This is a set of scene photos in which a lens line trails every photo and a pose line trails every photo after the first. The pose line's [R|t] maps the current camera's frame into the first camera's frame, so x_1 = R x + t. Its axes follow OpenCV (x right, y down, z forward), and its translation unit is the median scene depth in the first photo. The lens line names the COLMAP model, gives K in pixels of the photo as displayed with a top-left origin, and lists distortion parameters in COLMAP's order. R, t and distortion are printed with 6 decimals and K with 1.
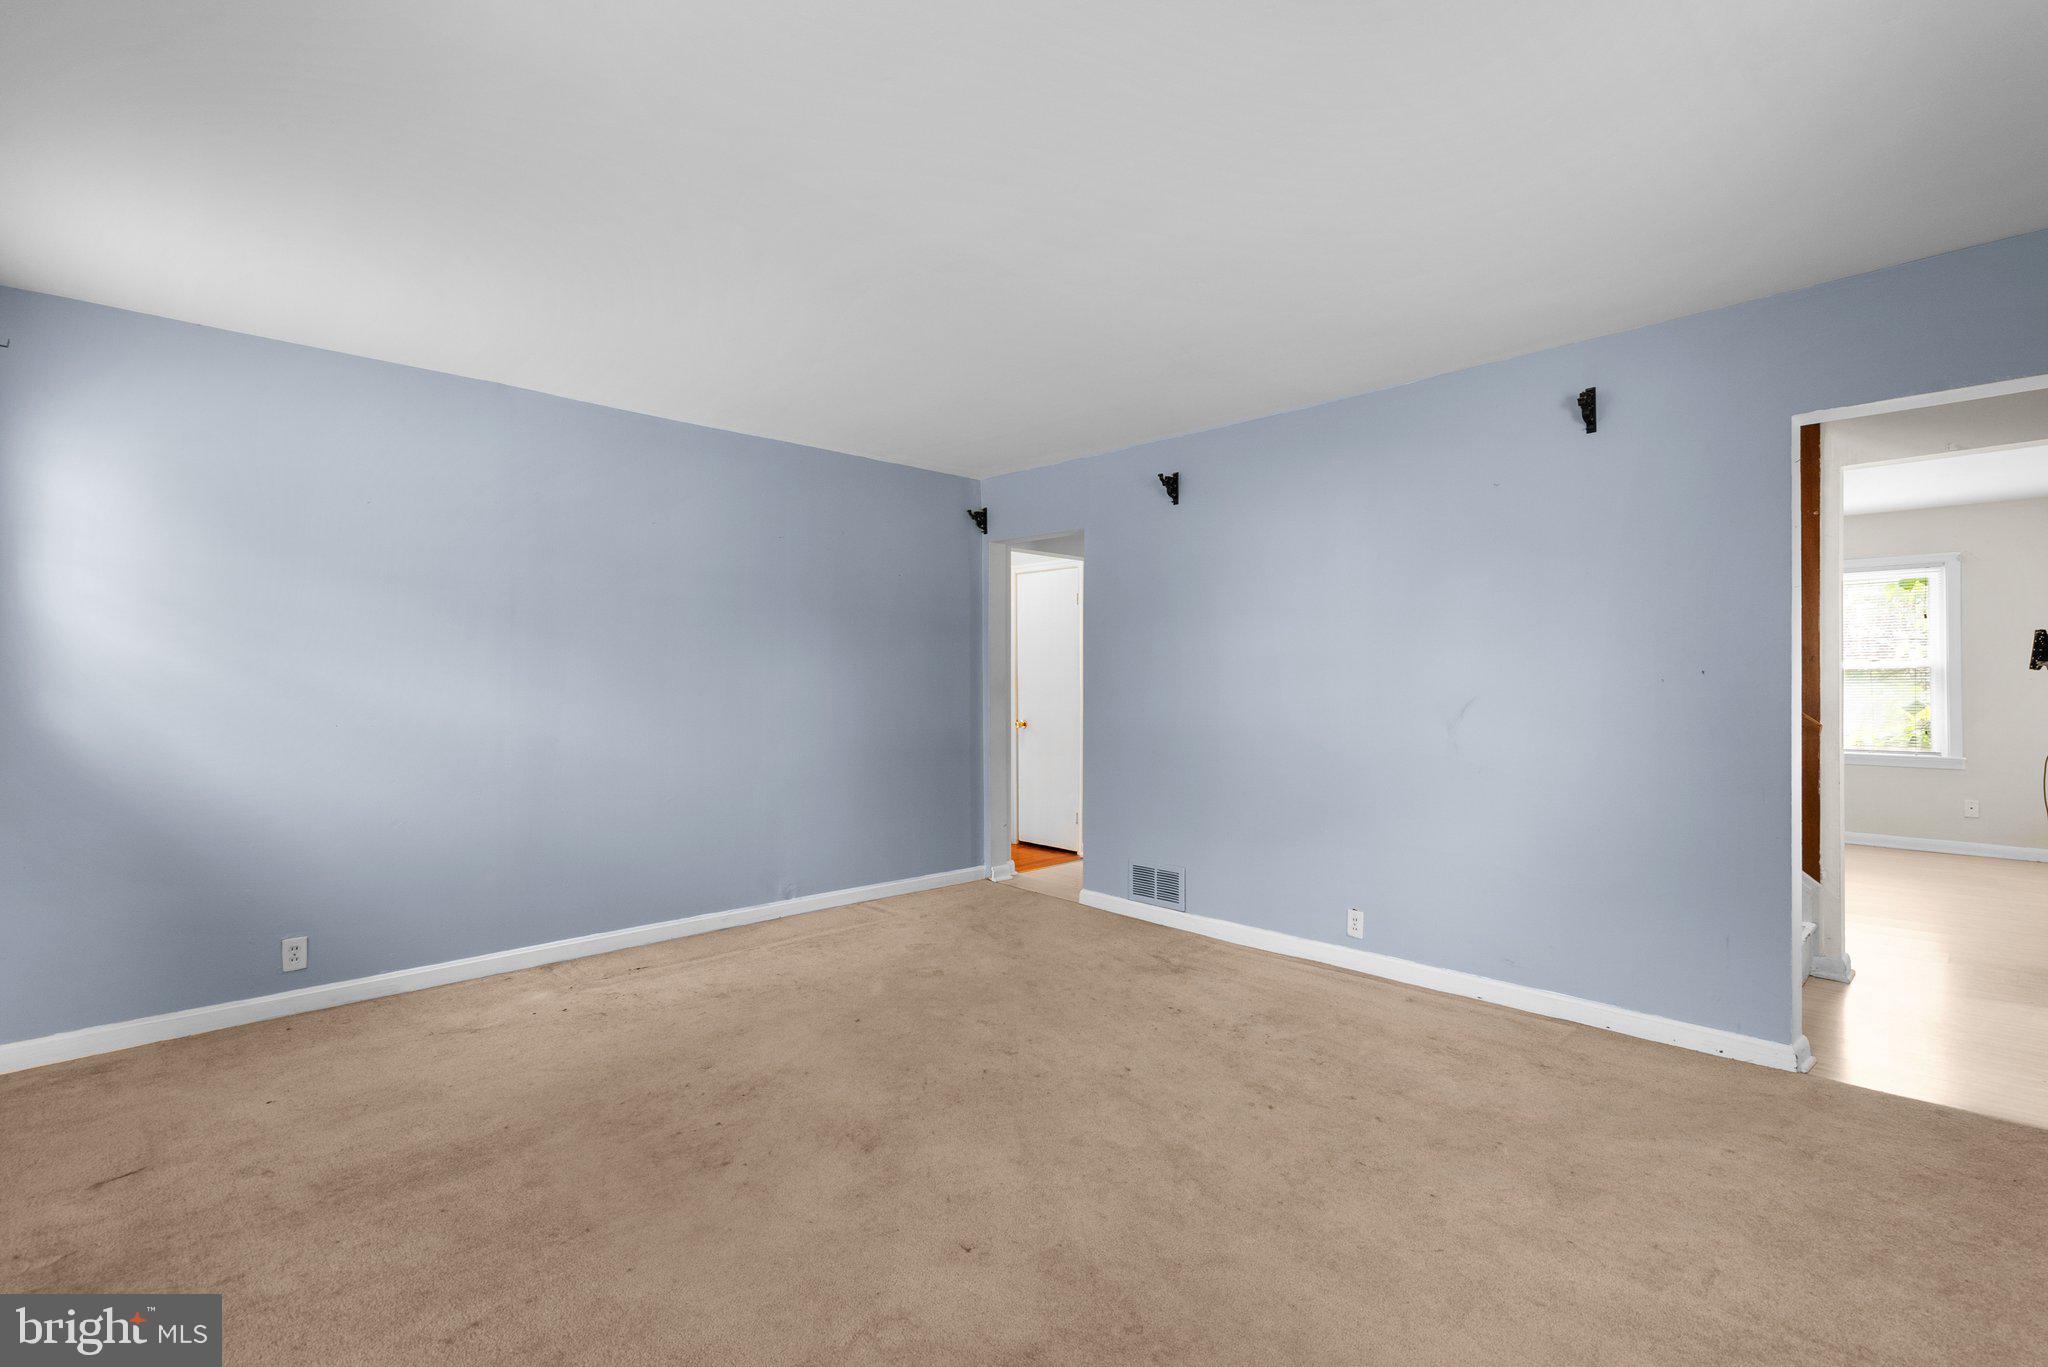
lens RADIAL K [[948.6, 0, 1022.1], [0, 948.6, 681.9], [0, 0, 1]] dist [-0.000403, 0.001127]
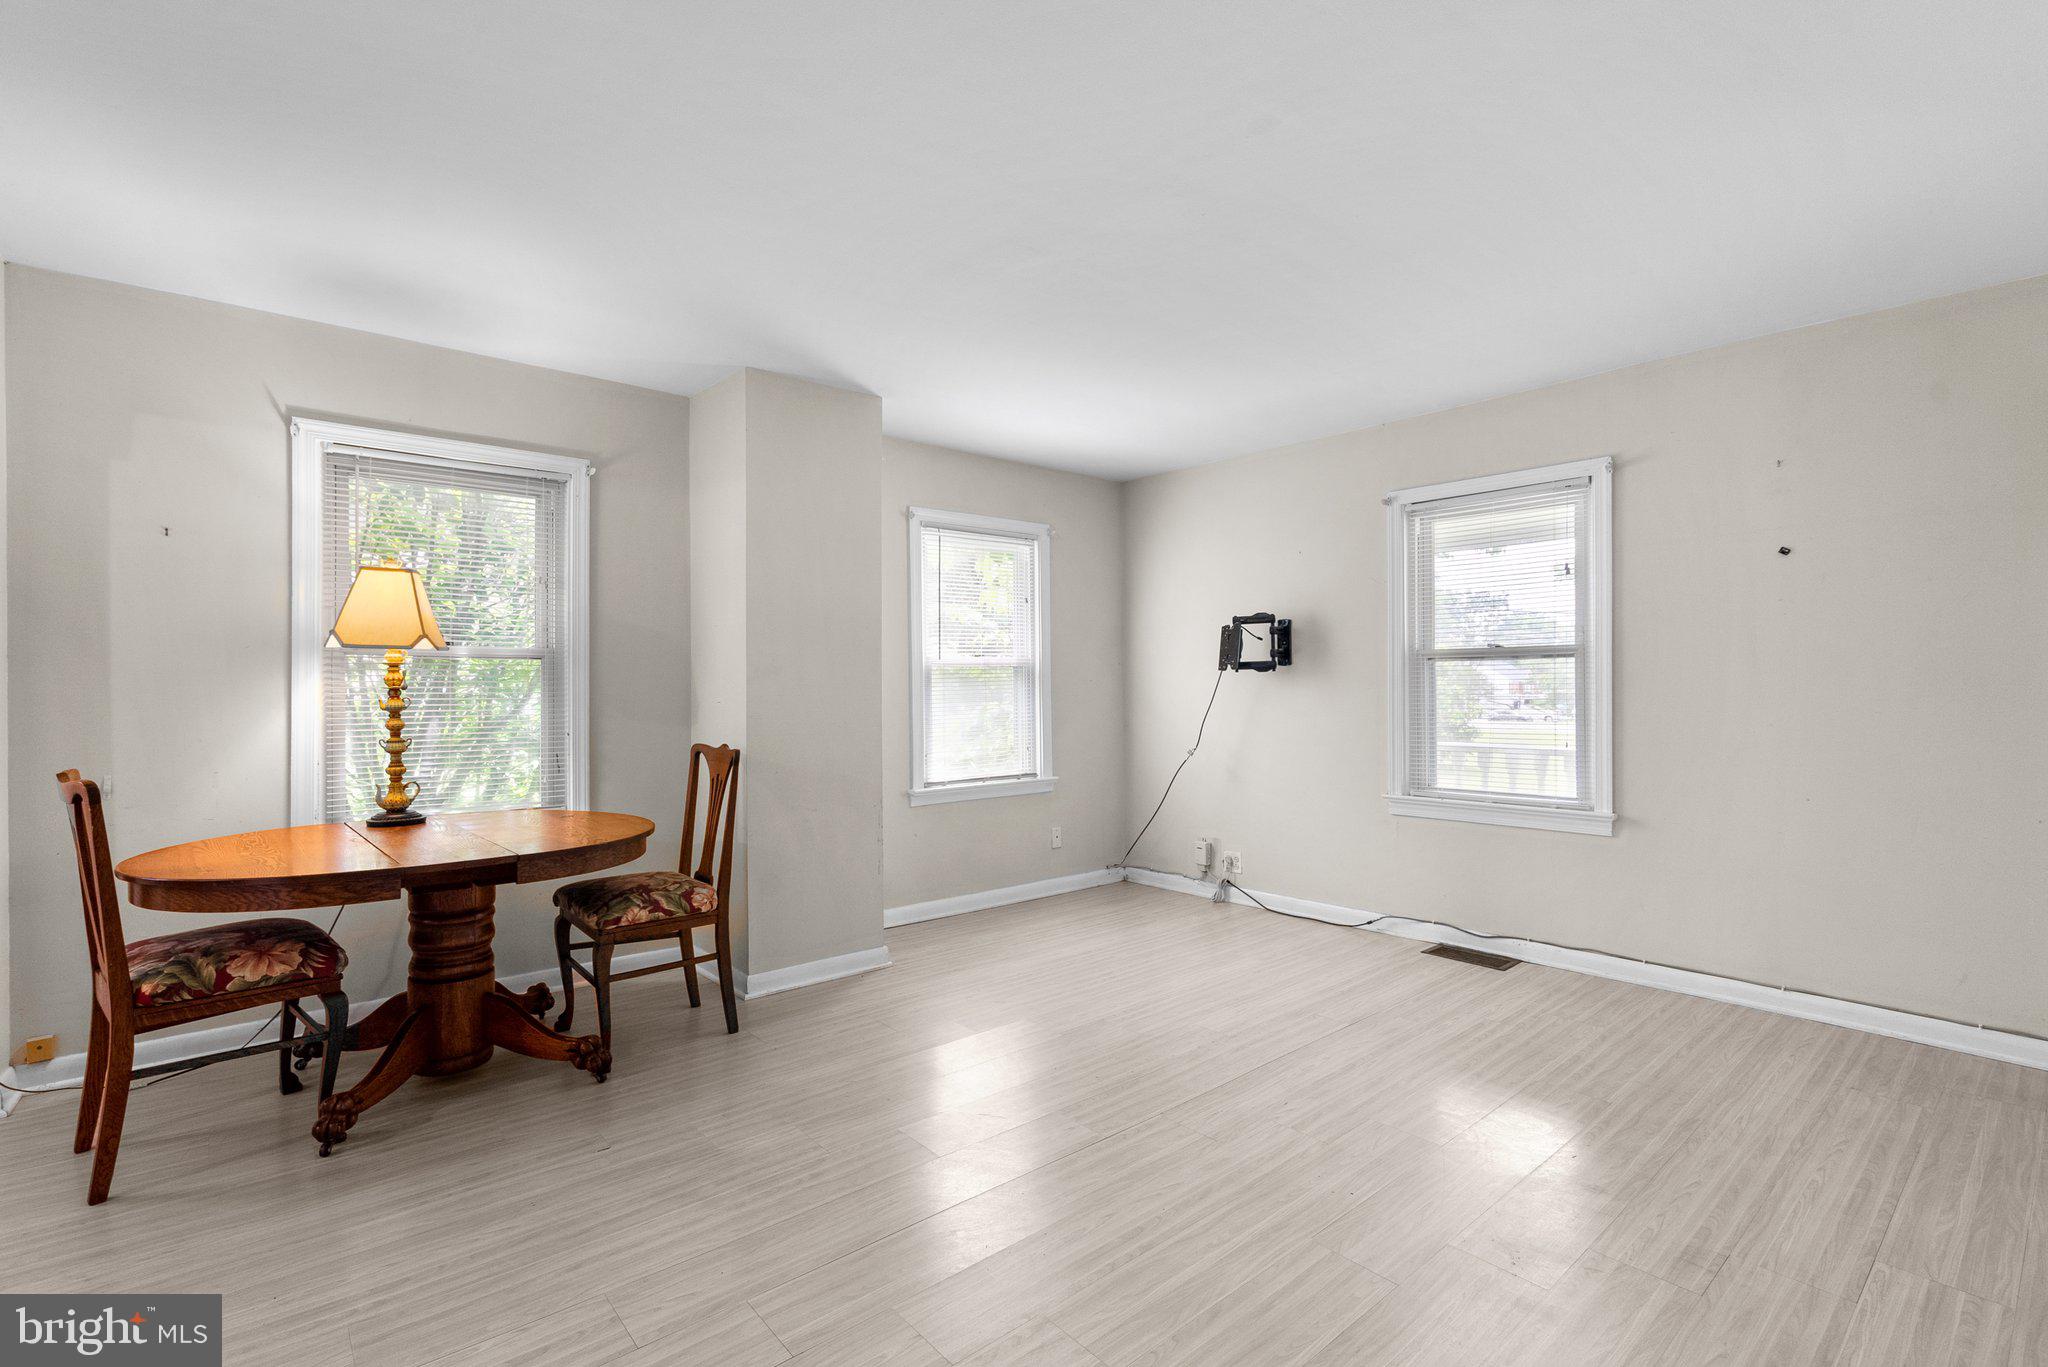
lens RADIAL K [[948.6, 0, 1022.1], [0, 948.6, 681.9], [0, 0, 1]] dist [-0.000403, 0.001127]
pose [[0.042262, -0.001940, 0.999105, 0.268546], [-0.000544, 0.999998, 0.001965, -0.006712], [-0.999106, -0.000626, 0.042260, 1.537264]]
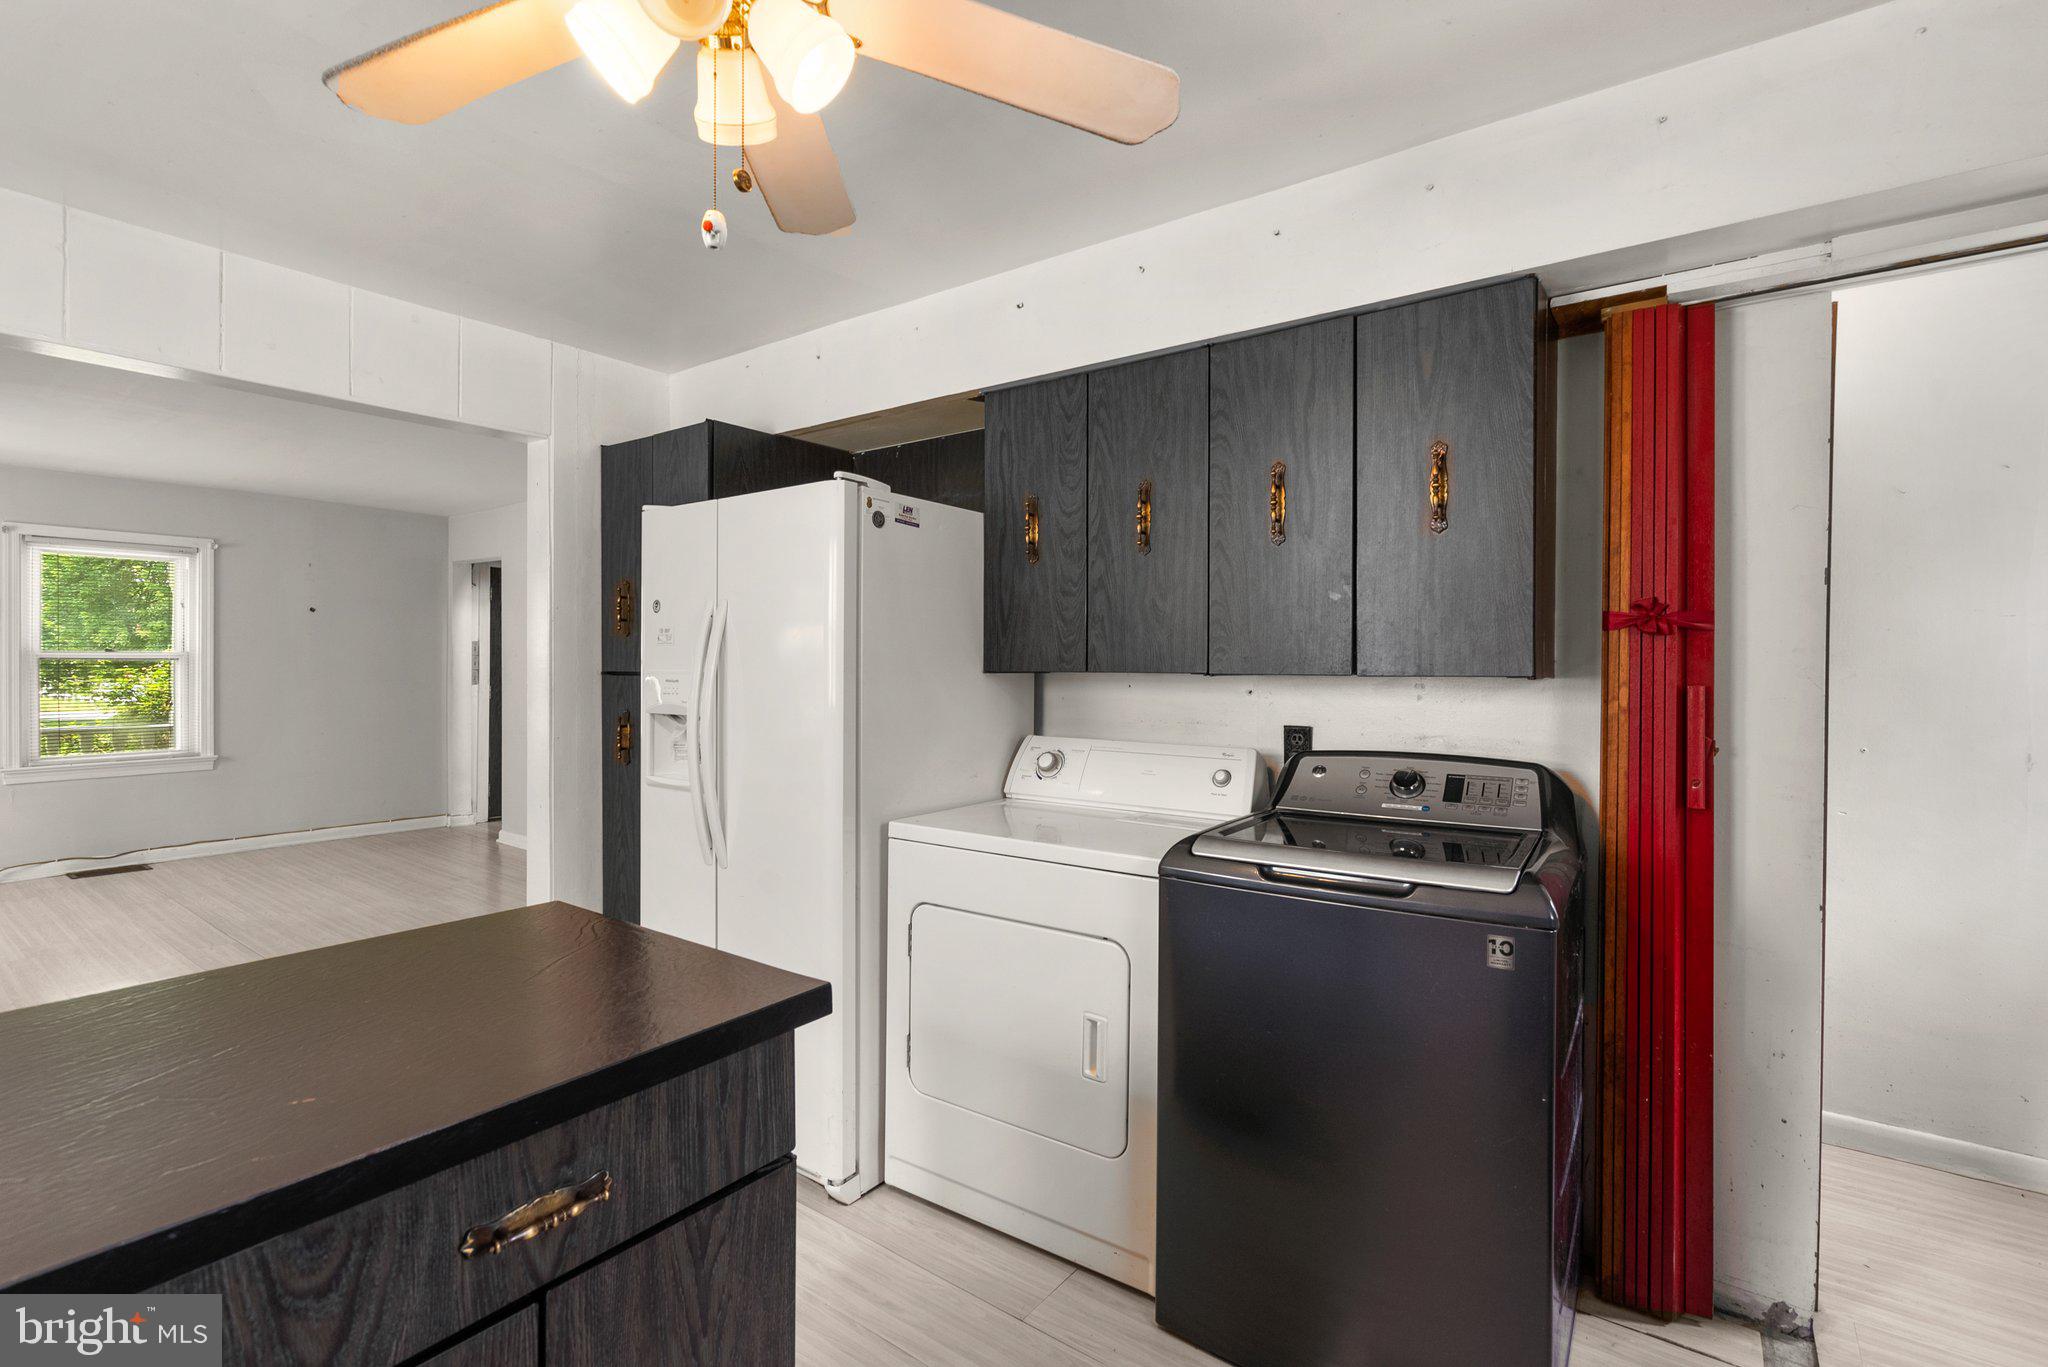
lens RADIAL K [[929.2, 0, 1021.5], [0, 929.2, 679.2], [0, 0, 1]] dist [-0.001311, 0.000264]
pose [[-0.983602, -0.006583, -0.180233, 0.207806], [-0.008975, 0.999882, 0.012455, -0.029073], [0.180130, 0.013869, -0.983545, 2.661689]]
